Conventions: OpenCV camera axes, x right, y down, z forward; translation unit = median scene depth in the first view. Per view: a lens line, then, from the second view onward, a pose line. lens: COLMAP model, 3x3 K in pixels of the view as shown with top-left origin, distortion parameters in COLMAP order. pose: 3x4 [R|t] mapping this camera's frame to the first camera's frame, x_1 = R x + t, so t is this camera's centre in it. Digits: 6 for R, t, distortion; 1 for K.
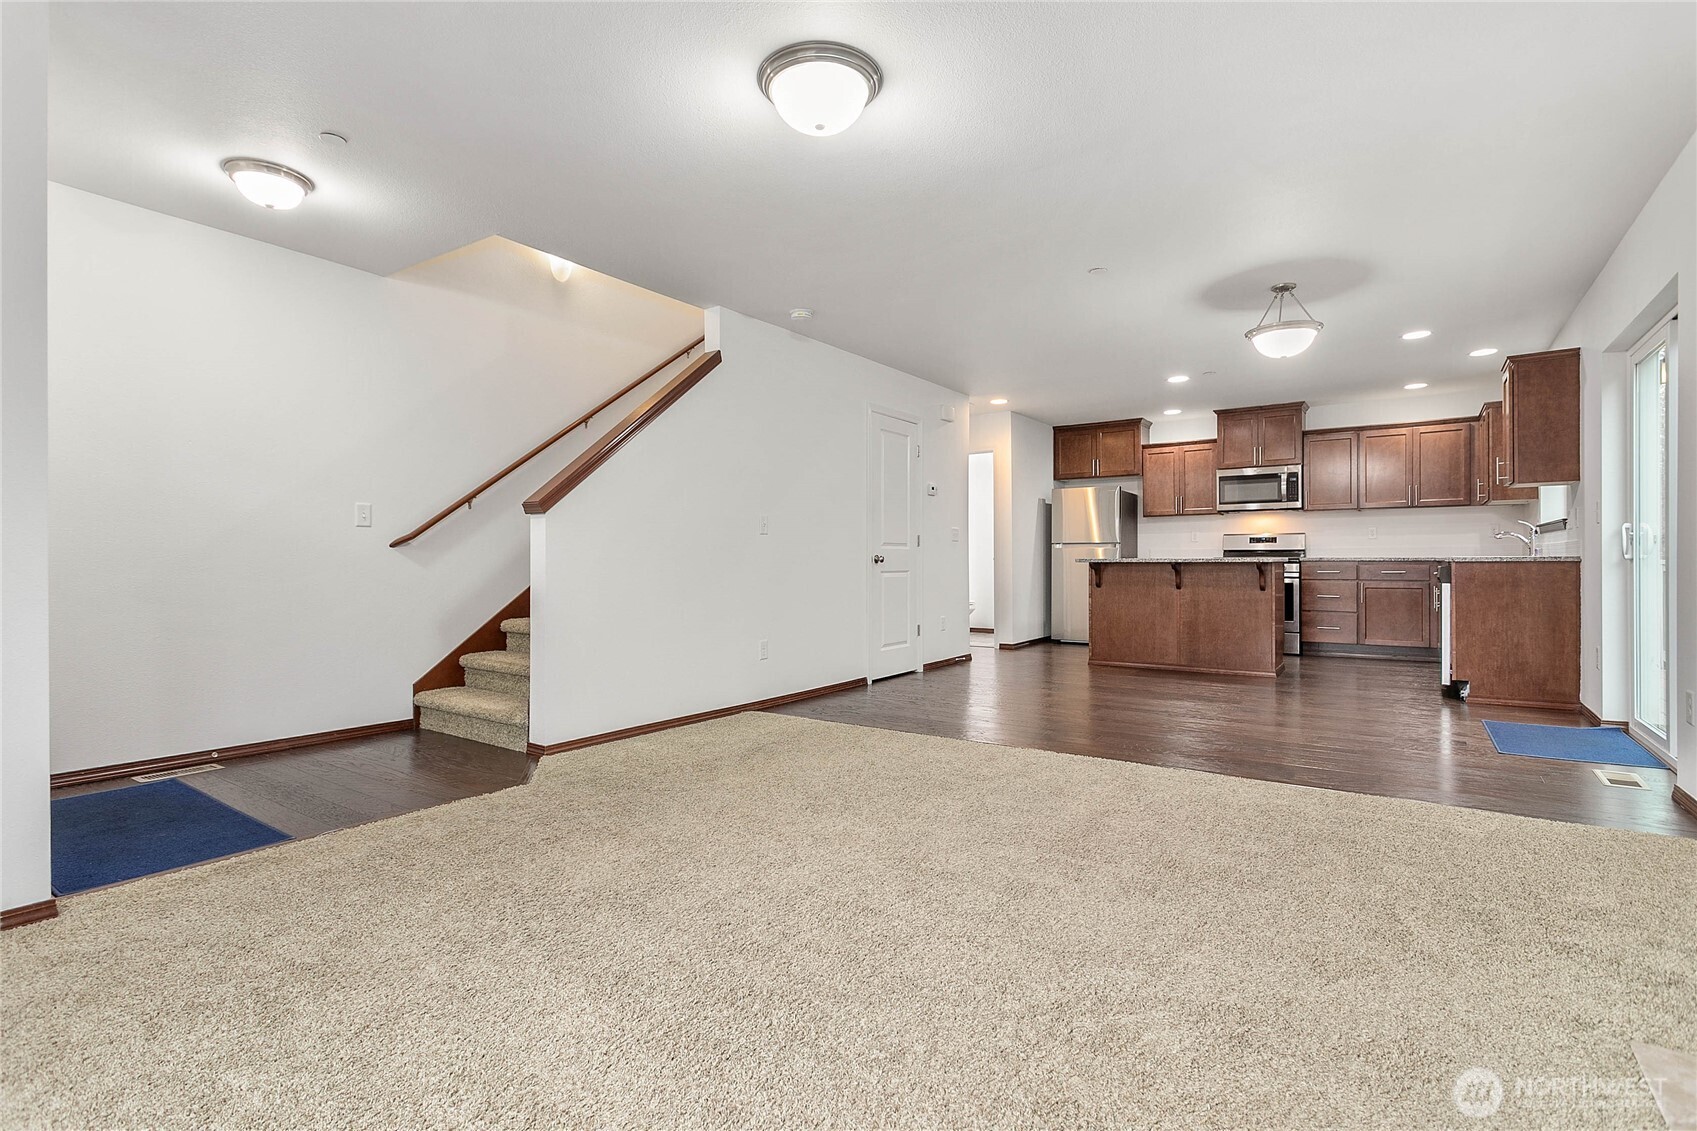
lens RADIAL K [[803.3, 0, 845.2], [0, 803.3, 557.9], [0, 0, 1]] dist [0.000110, 0.002079]
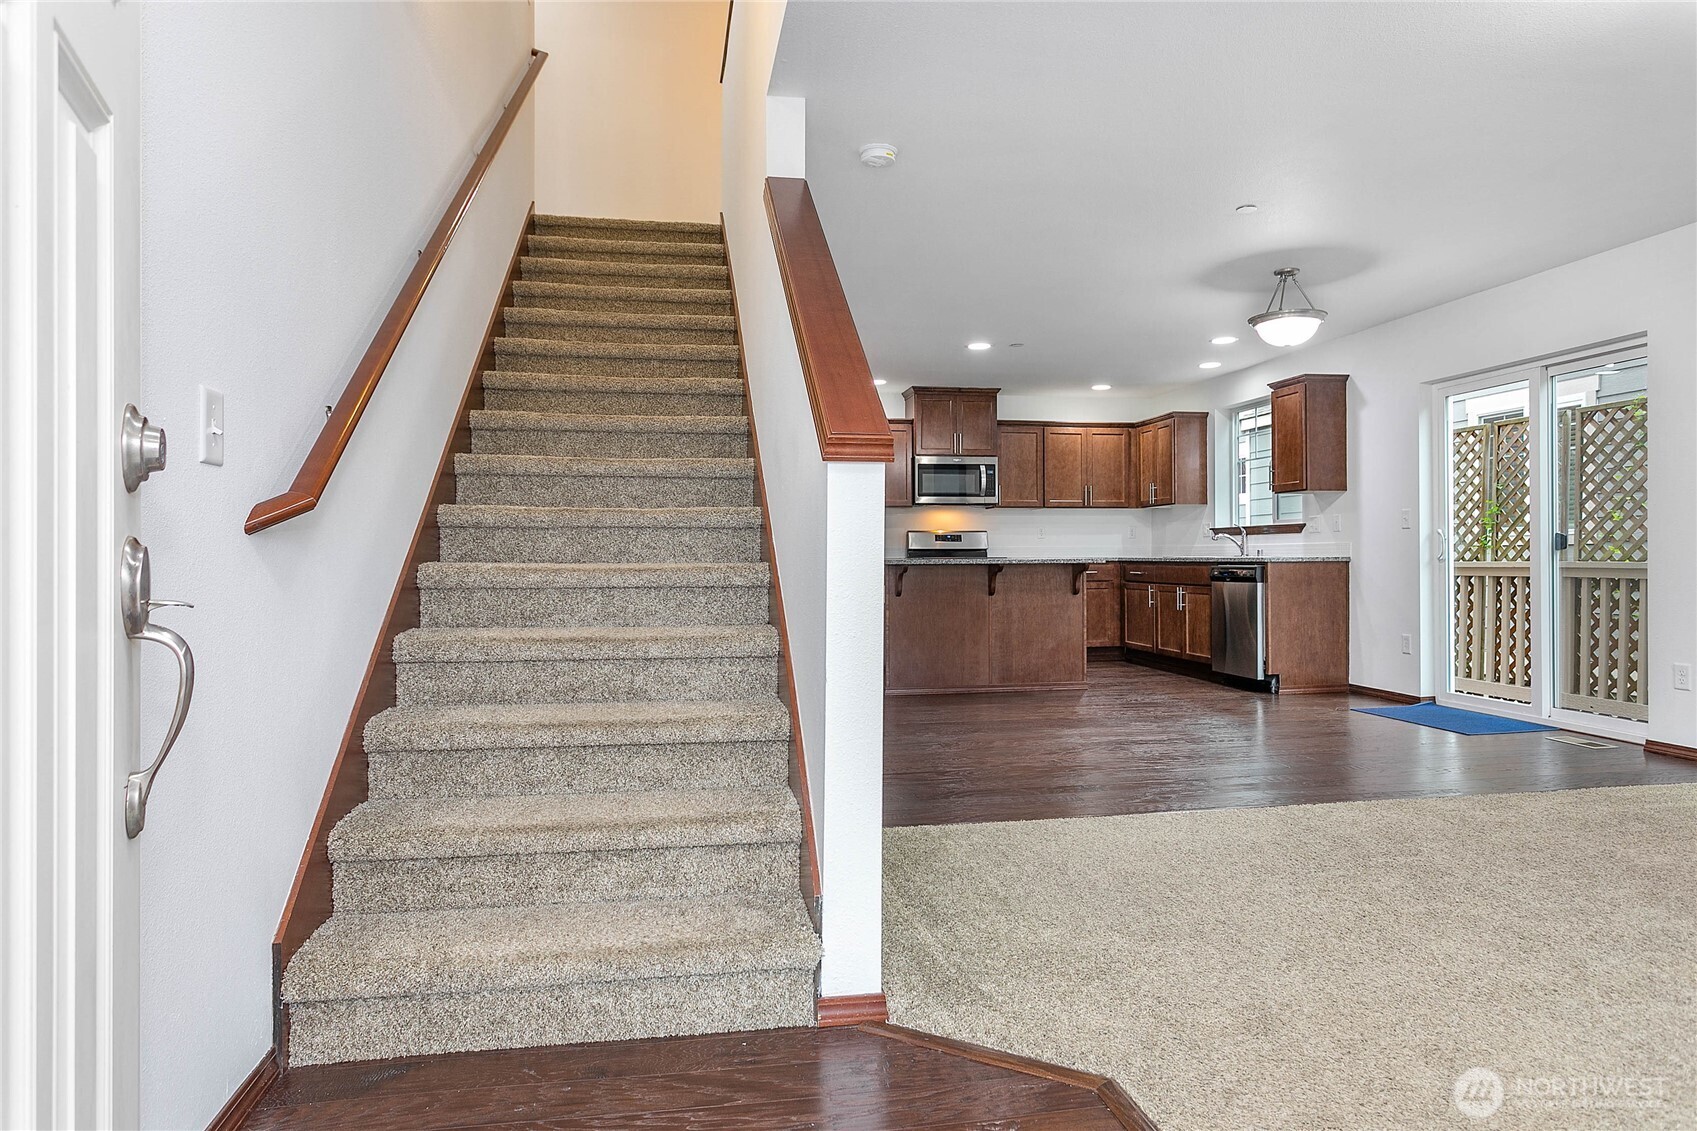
lens RADIAL K [[1011.8, 0, 844.5], [0, 1011.8, 555.5], [0, 0, 1]] dist [-0.007145, 0.007255]
pose [[0.708699, 0.000407, 0.705511, -0.405085], [0.000520, 0.999999, -0.001100, -0.001775], [-0.705511, 0.001146, 0.708698, 0.325195]]
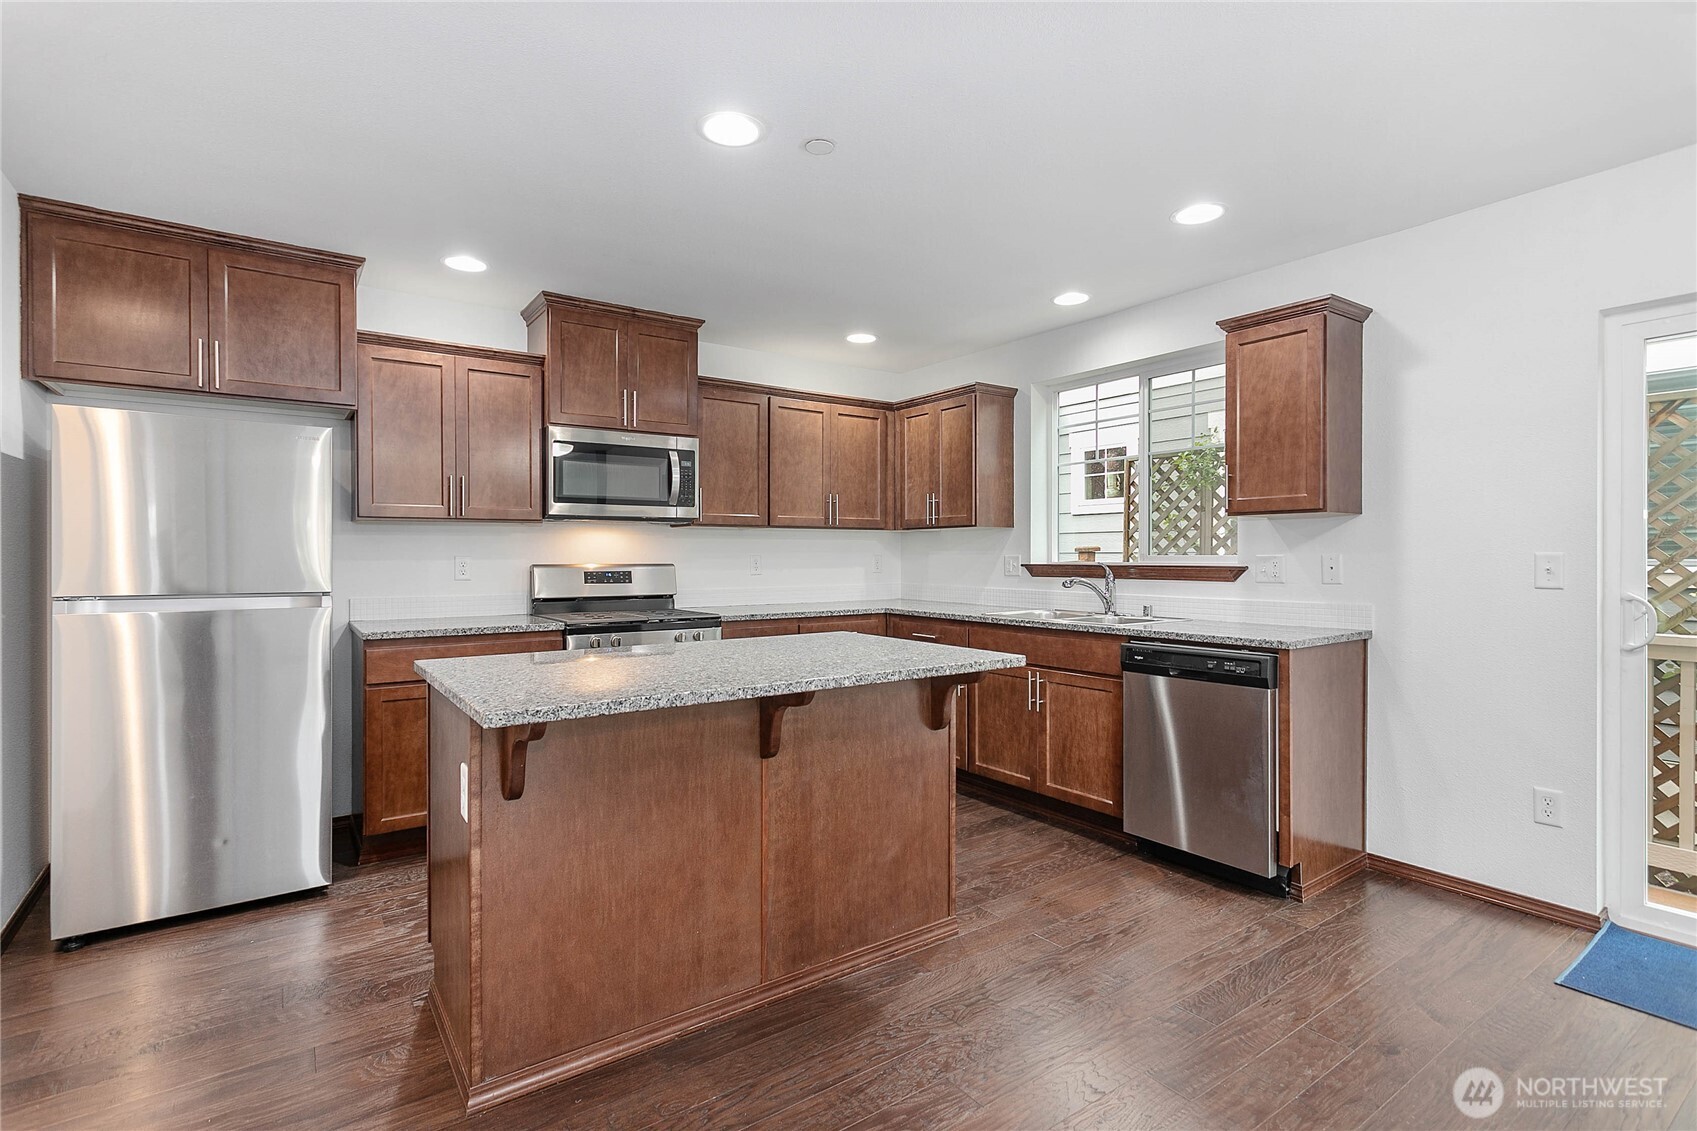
lens RADIAL K [[803.3, 0, 845.0], [0, 803.3, 560.6], [0, 0, 1]] dist [0.000110, 0.002079]
pose [[0.338950, -0.004458, 0.940794, 0.104760], [-0.001645, 0.999984, 0.005331, -0.040542], [-0.940803, -0.003354, 0.338937, 0.783782]]
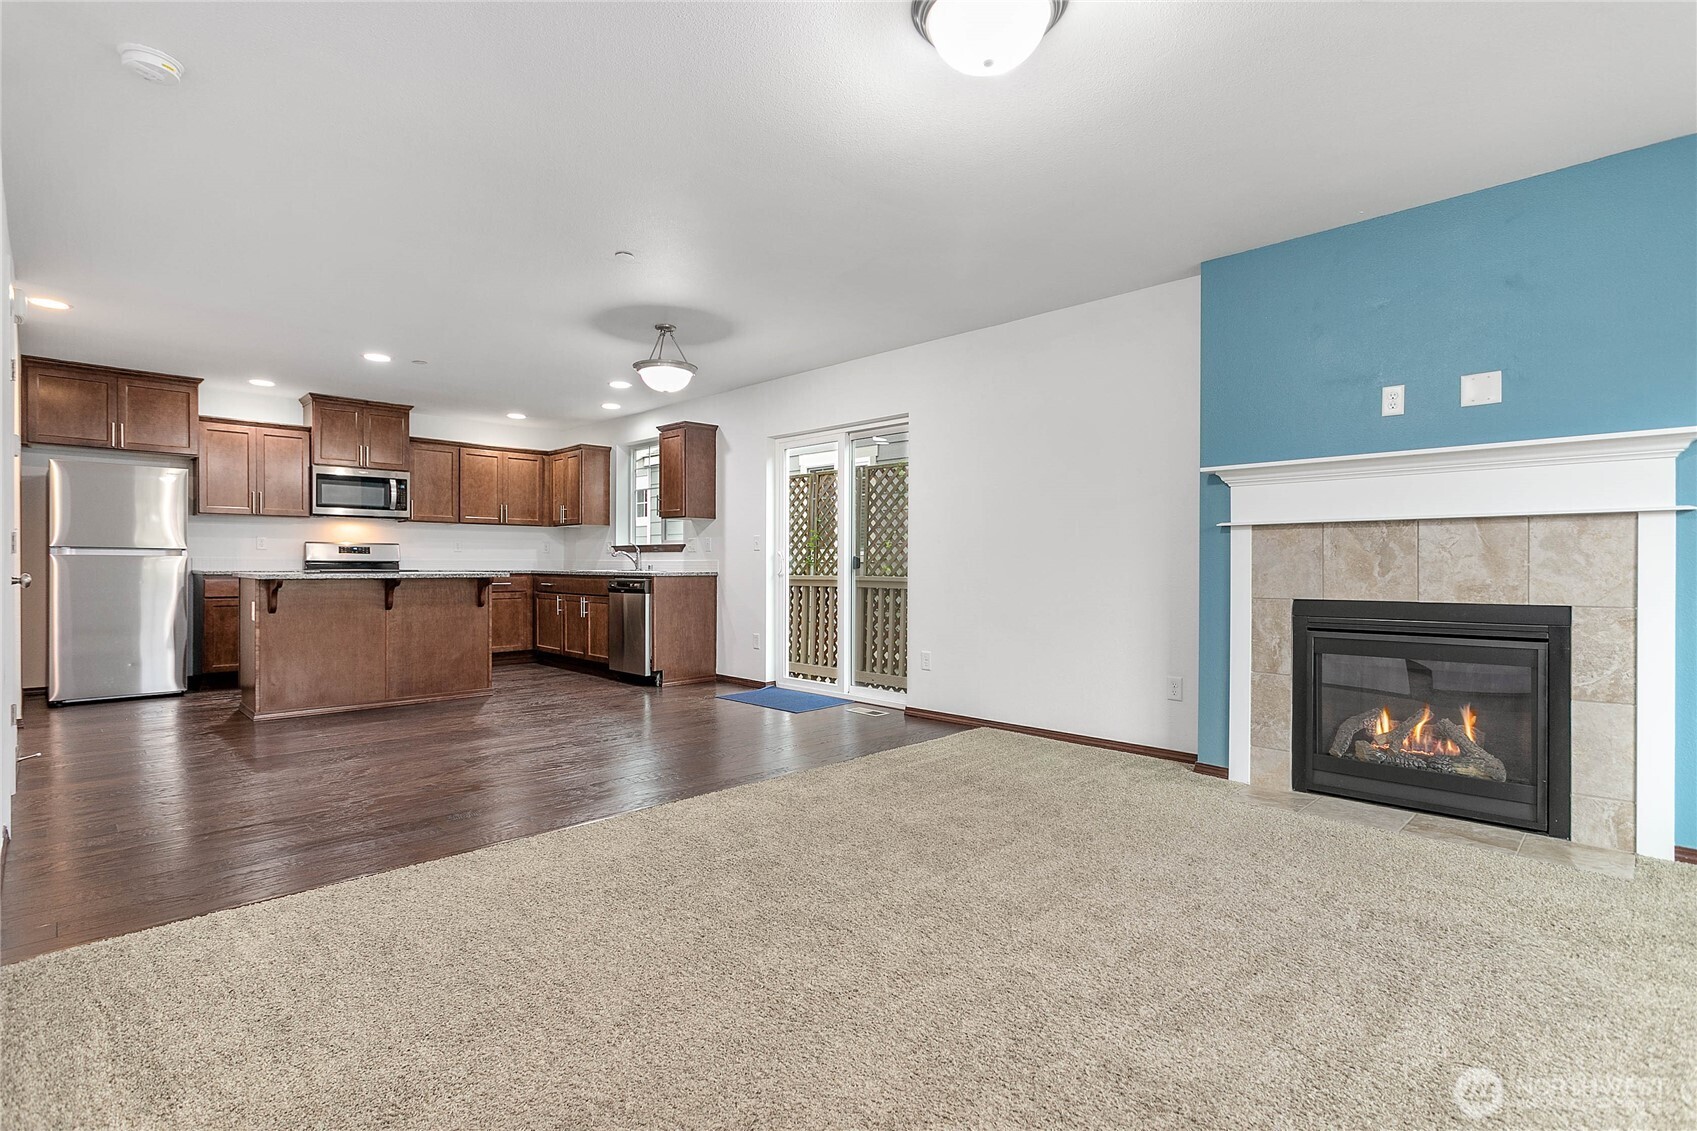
lens RADIAL K [[803.3, 0, 846.6], [0, 803.3, 569.7], [0, 0, 1]] dist [0.000110, 0.002079]
pose [[0.177463, -0.002927, 0.984123, -0.297632], [-0.006940, 0.999967, 0.004225, -0.008971], [-0.984103, -0.007579, 0.177437, 0.347407]]
